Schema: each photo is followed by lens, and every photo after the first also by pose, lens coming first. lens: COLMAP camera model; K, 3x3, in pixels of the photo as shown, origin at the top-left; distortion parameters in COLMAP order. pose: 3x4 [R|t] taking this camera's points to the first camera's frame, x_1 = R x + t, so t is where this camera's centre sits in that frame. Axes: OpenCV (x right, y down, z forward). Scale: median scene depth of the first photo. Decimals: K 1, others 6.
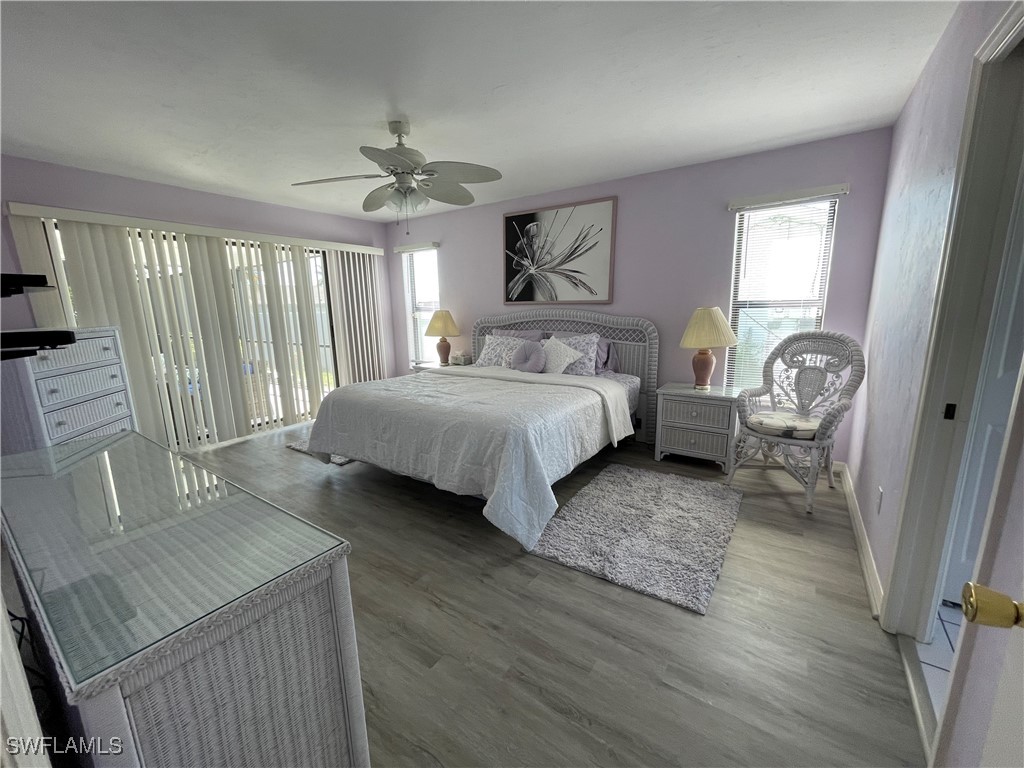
lens RADIAL K [[413.3, 0, 512.0], [0, 413.3, 384.0], [0, 0, 1]] dist [-0.000357, -0.003920]
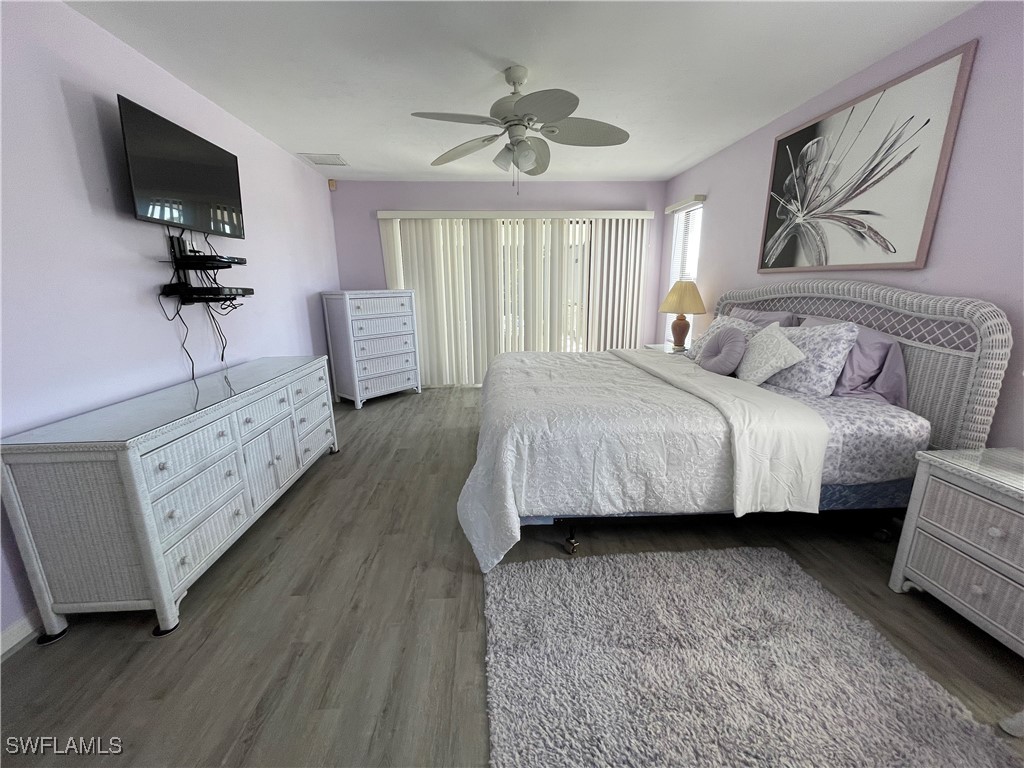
lens RADIAL K [[413.3, 0, 512.0], [0, 413.3, 384.0], [0, 0, 1]] dist [-0.000357, -0.003920]
pose [[0.605330, 0.197549, -0.771070, 0.337649], [-0.147946, 0.979756, 0.134869, -0.045206], [0.782104, 0.032436, 0.622303, 0.272300]]
